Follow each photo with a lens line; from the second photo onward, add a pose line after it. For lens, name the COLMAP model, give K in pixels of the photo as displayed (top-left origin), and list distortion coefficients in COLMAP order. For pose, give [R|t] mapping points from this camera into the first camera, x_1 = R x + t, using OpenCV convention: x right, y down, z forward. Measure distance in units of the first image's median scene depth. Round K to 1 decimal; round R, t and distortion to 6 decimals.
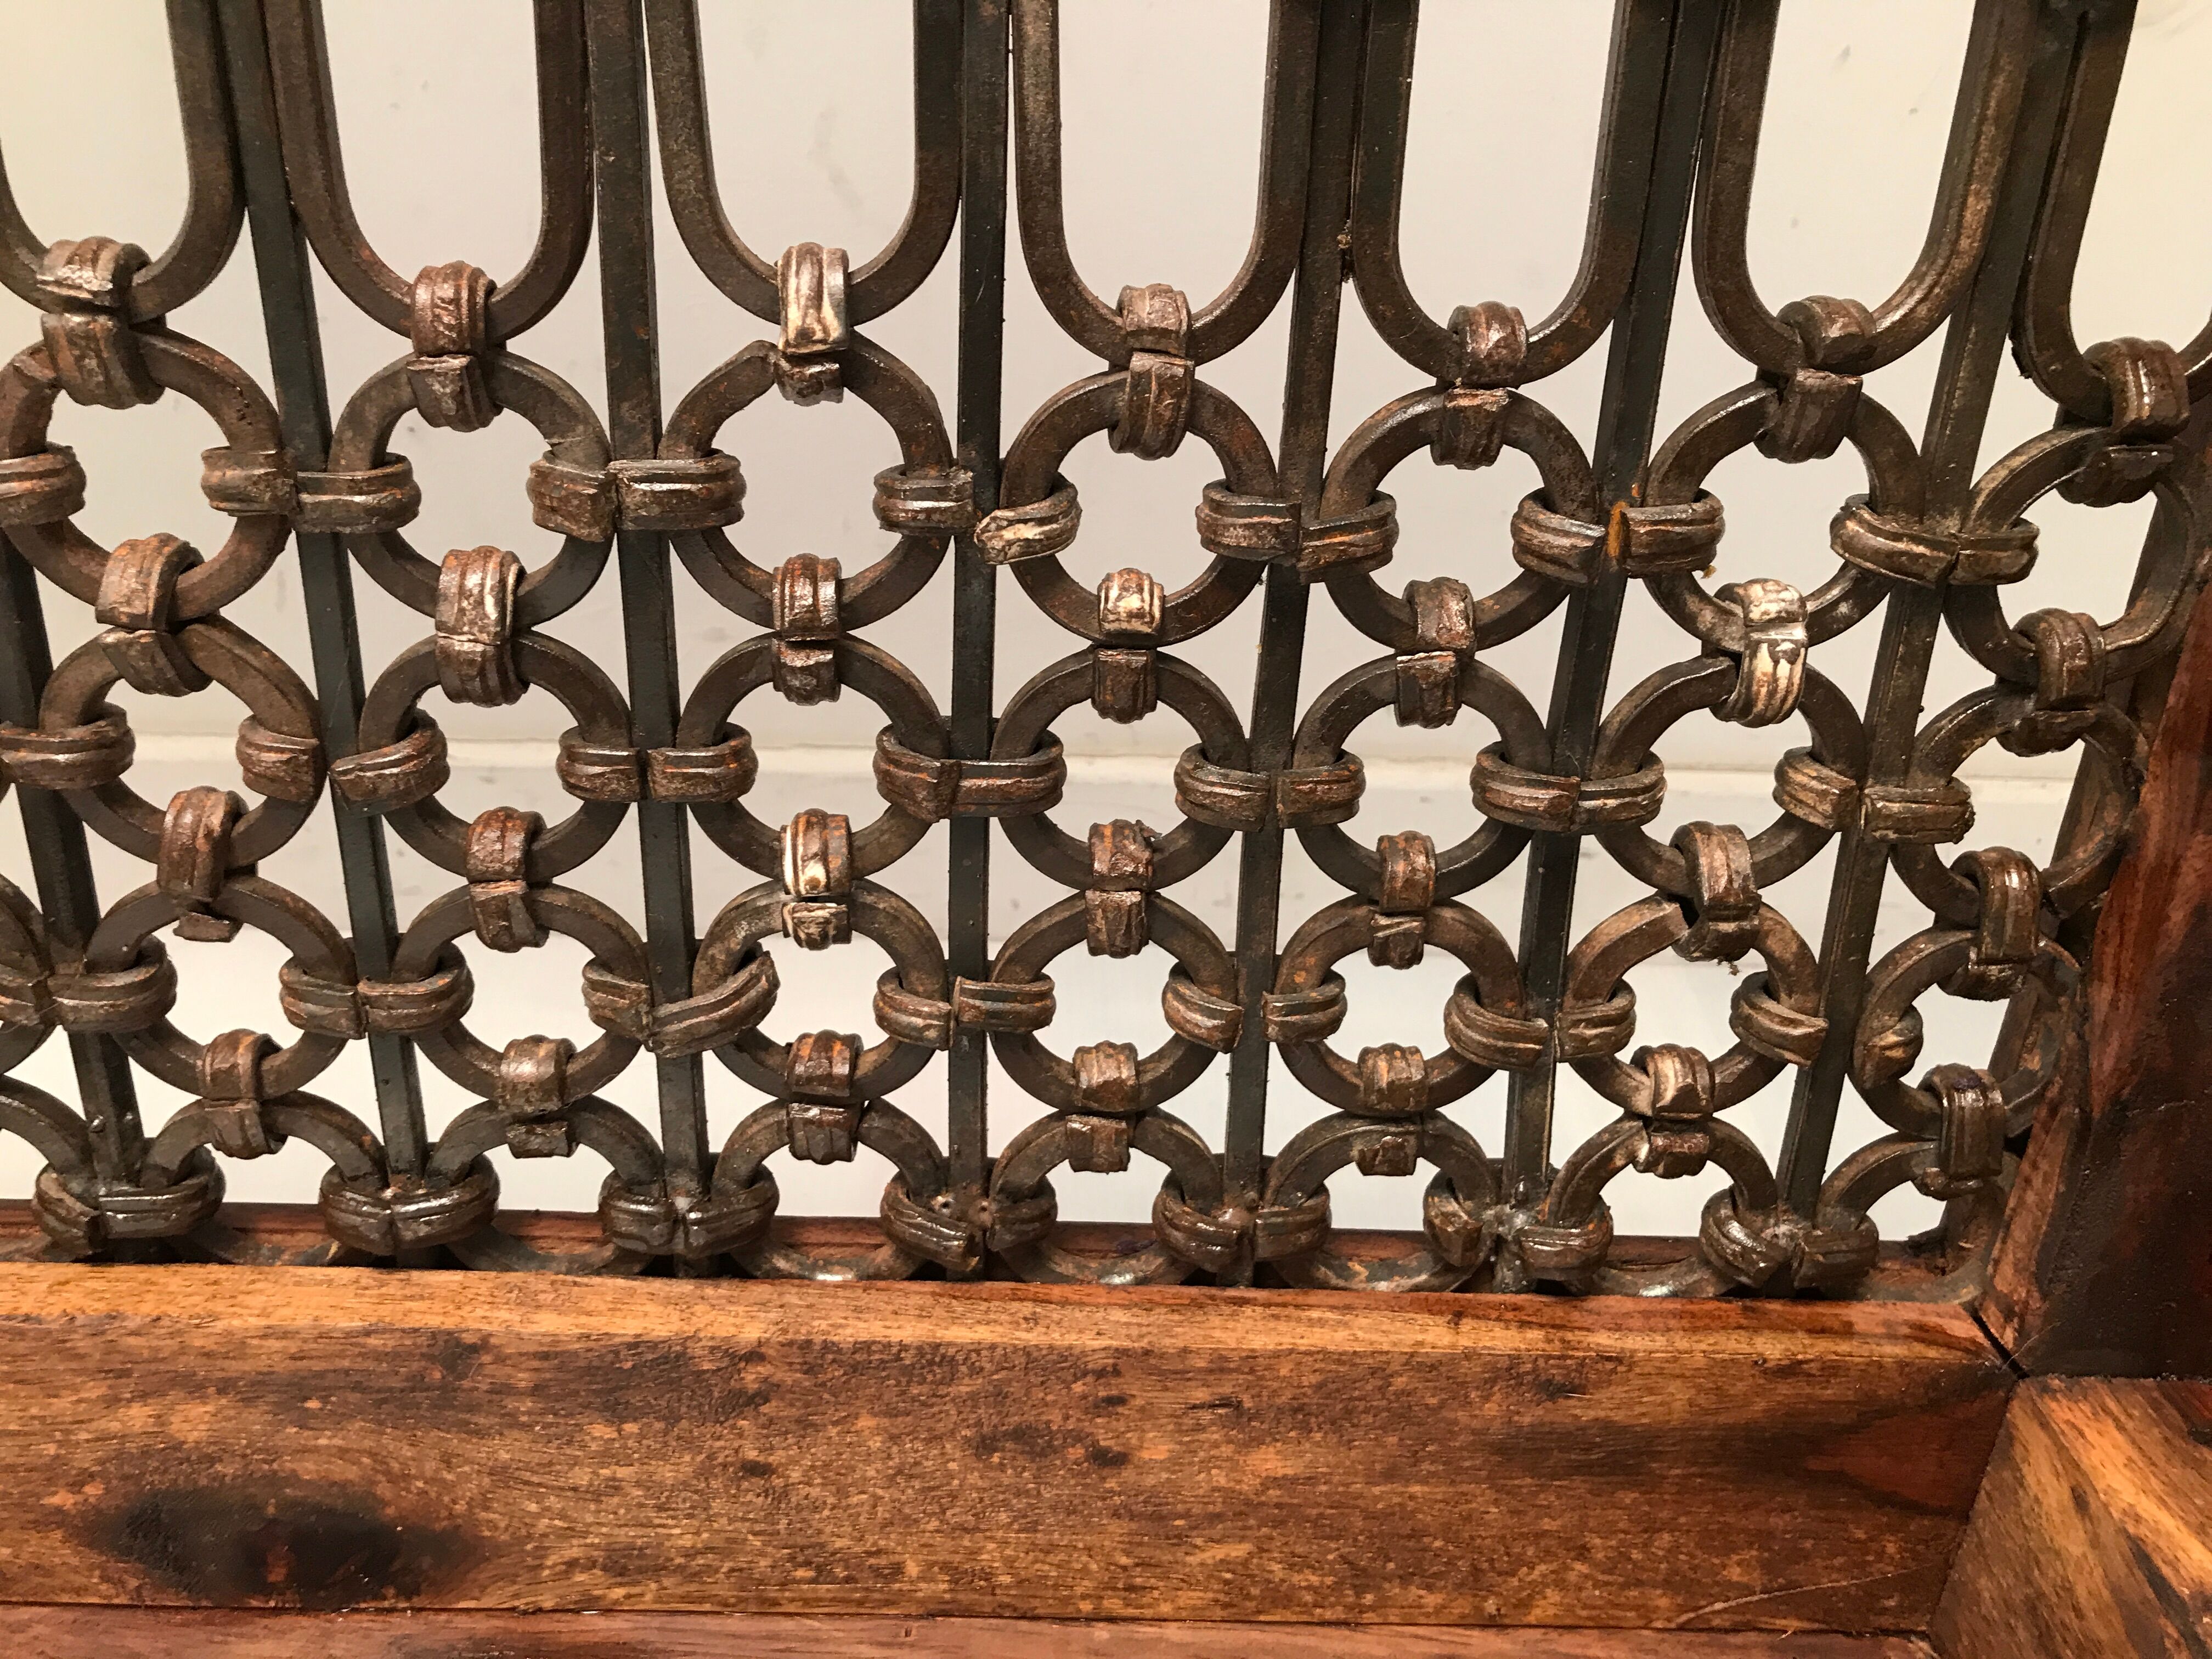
lens RADIAL K [[1827.9, 0, 1101.2], [0, 1827.9, 826.9], [0, 0, 1]] dist [0.010308, 0.008110]
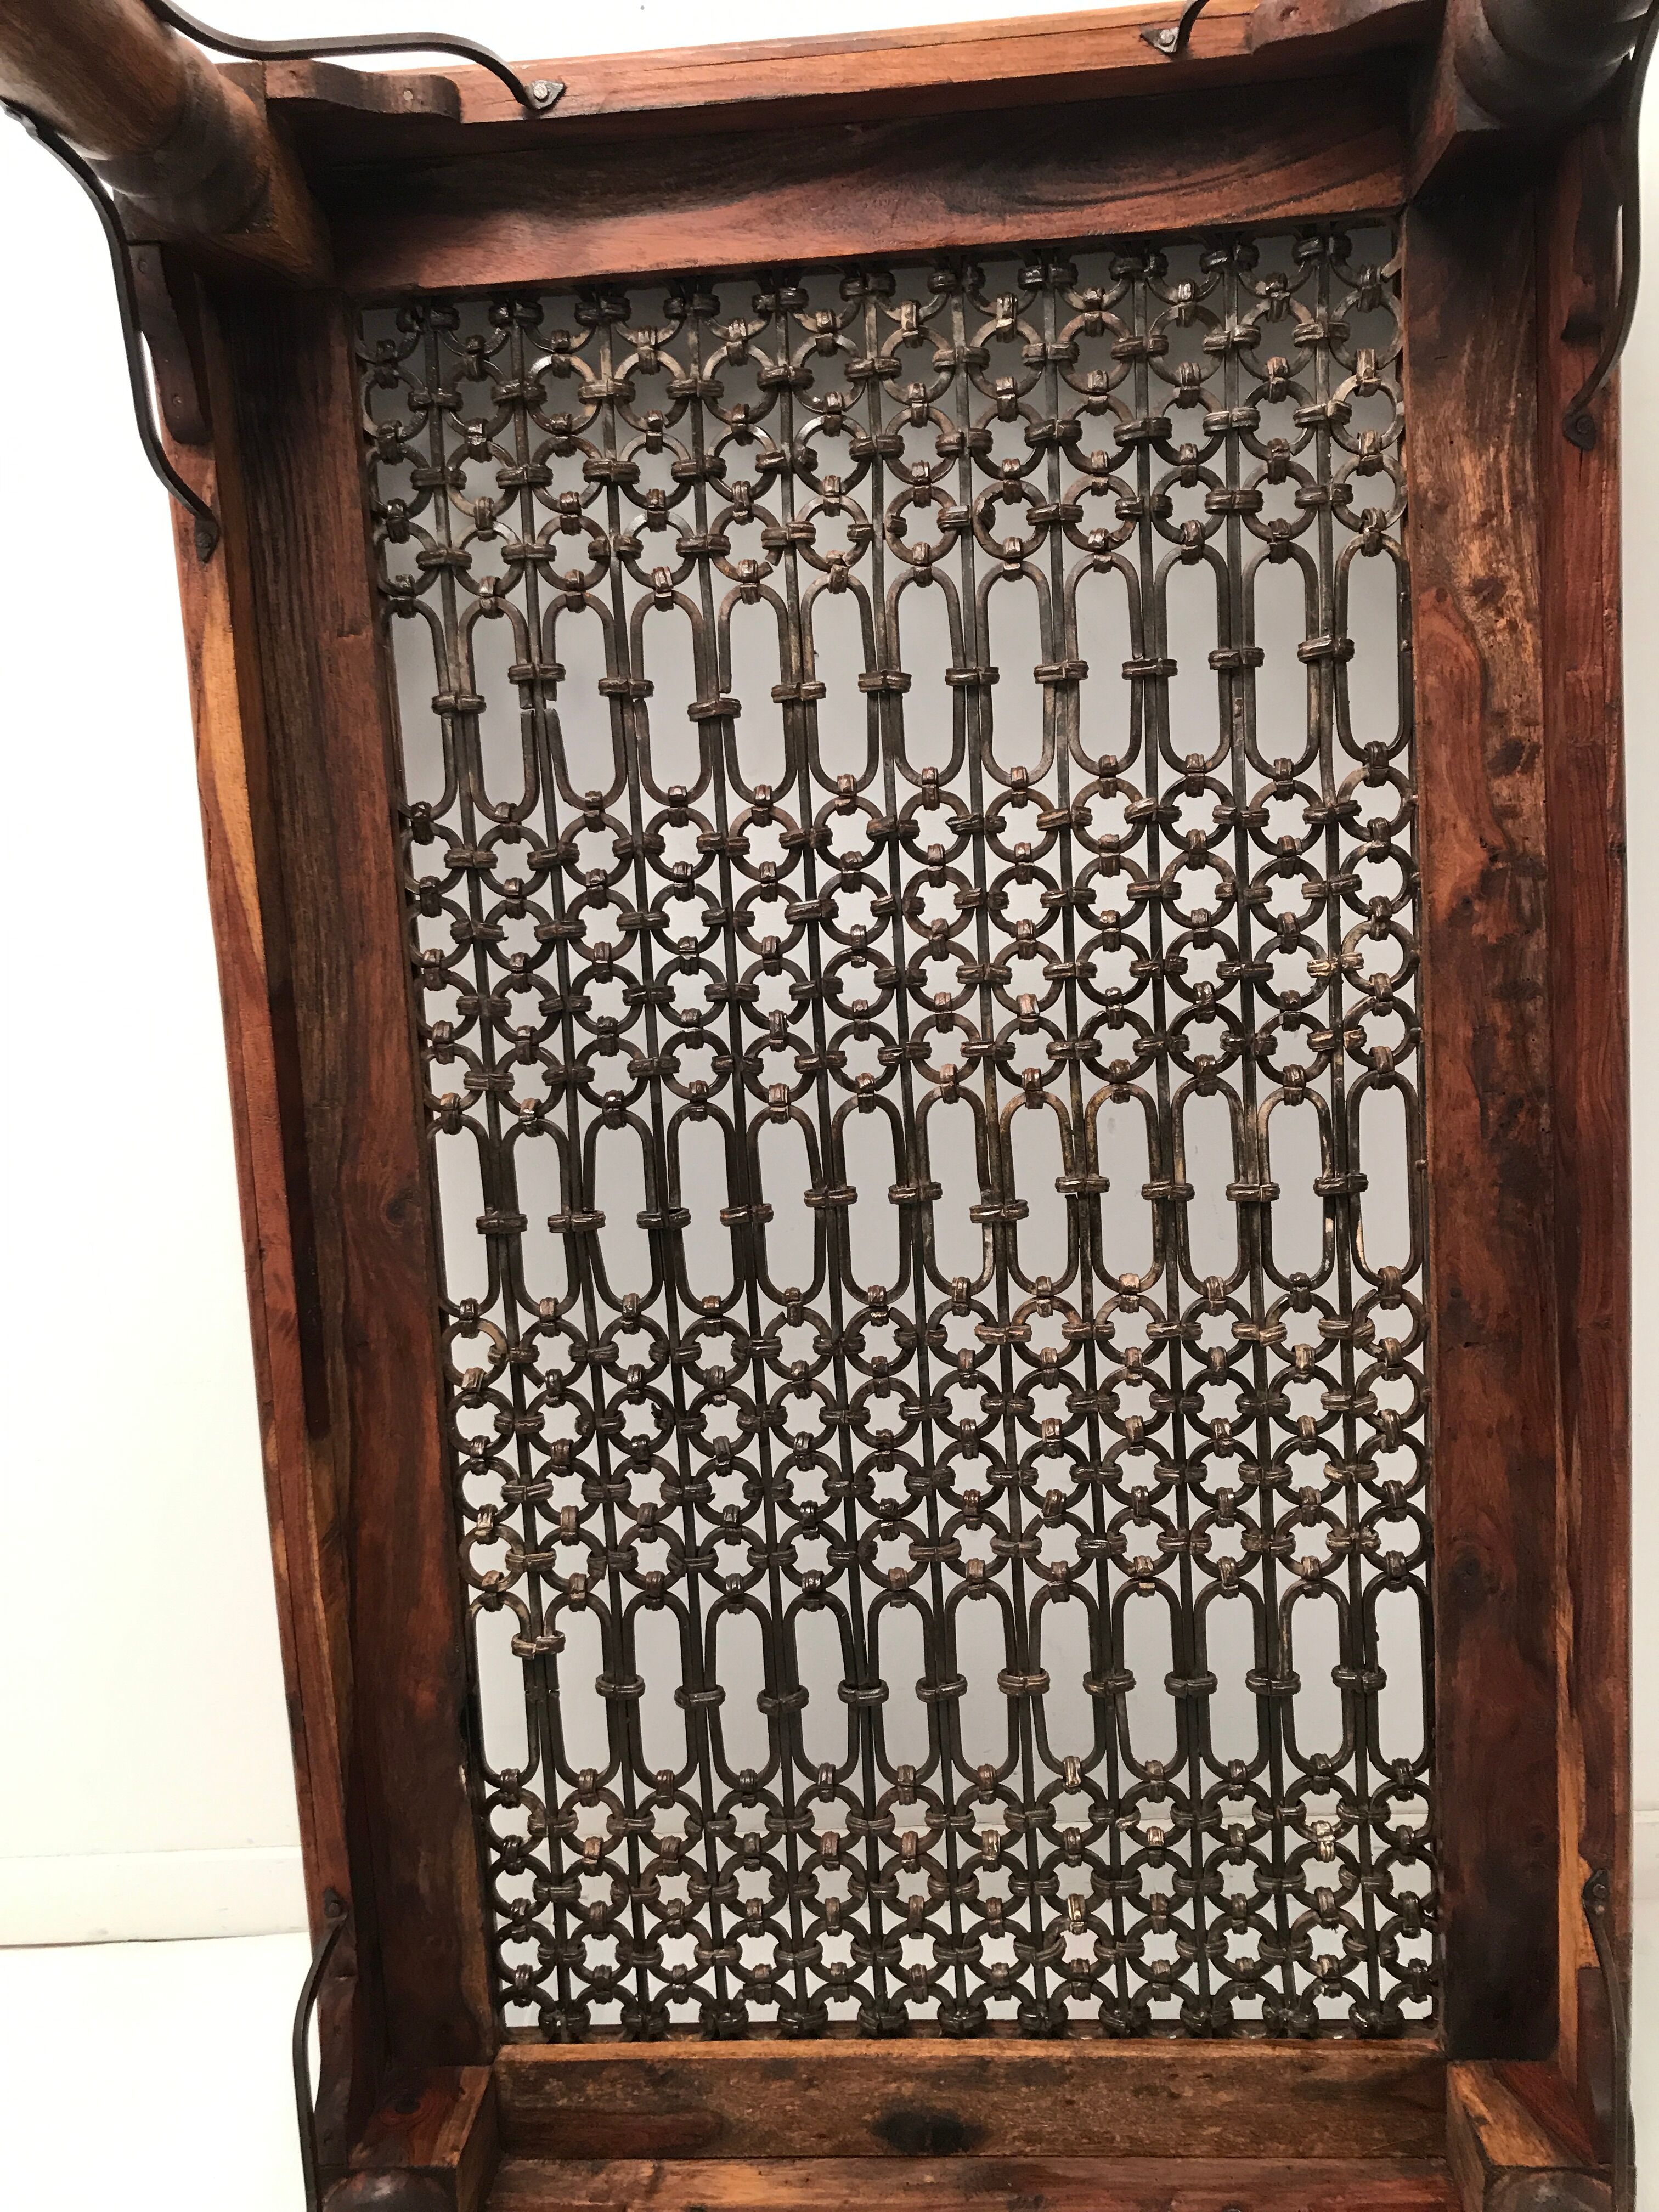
lens RADIAL K [[1827.9, 0, 831.9], [0, 1827.9, 1090.3], [0, 0, 1]] dist [0.010308, 0.008110]
pose [[0.989258, -0.090939, -0.114450, -0.066013], [0.052251, 0.951189, -0.304153, -0.431726], [0.136523, 0.294906, 0.945723, -2.904736]]
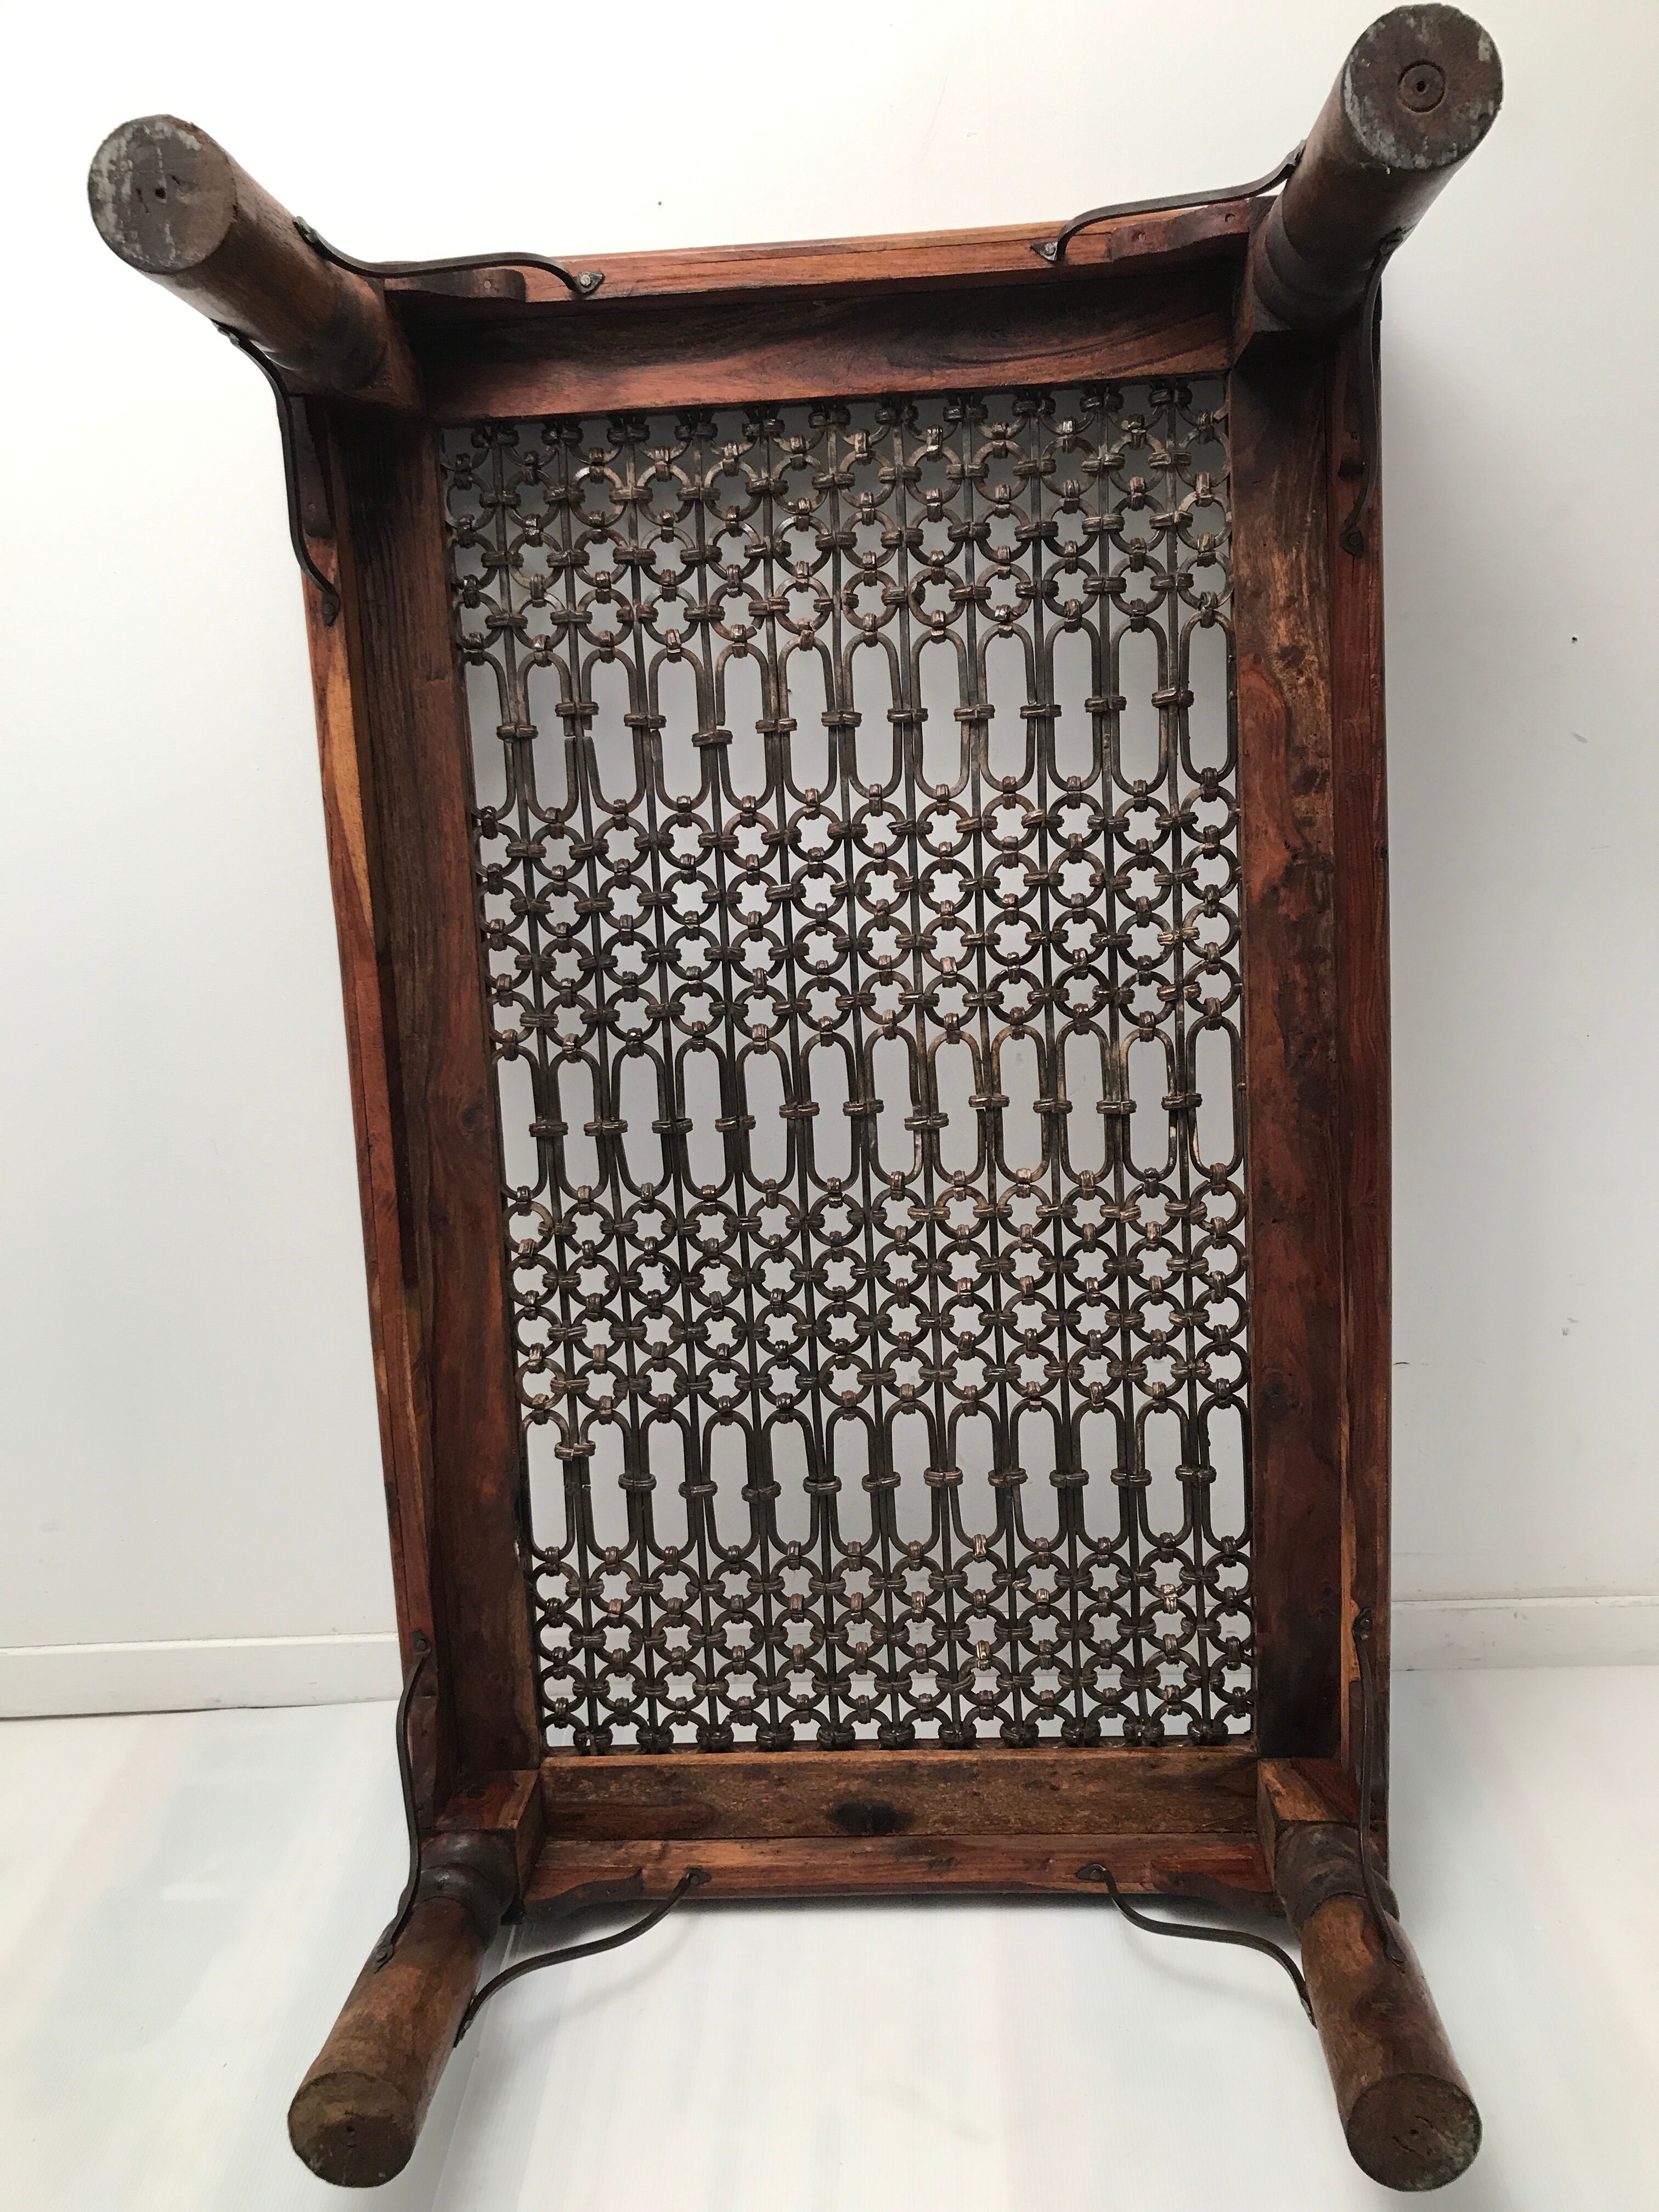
lens RADIAL K [[1827.9, 0, 838.3], [0, 1827.9, 1104.3], [0, 0, 1]] dist [0.010308, 0.008110]
pose [[0.990955, -0.082390, -0.105924, 0.094236], [0.050356, 0.959958, -0.275580, -0.054127], [0.124387, 0.267753, 0.955425, -3.893801]]
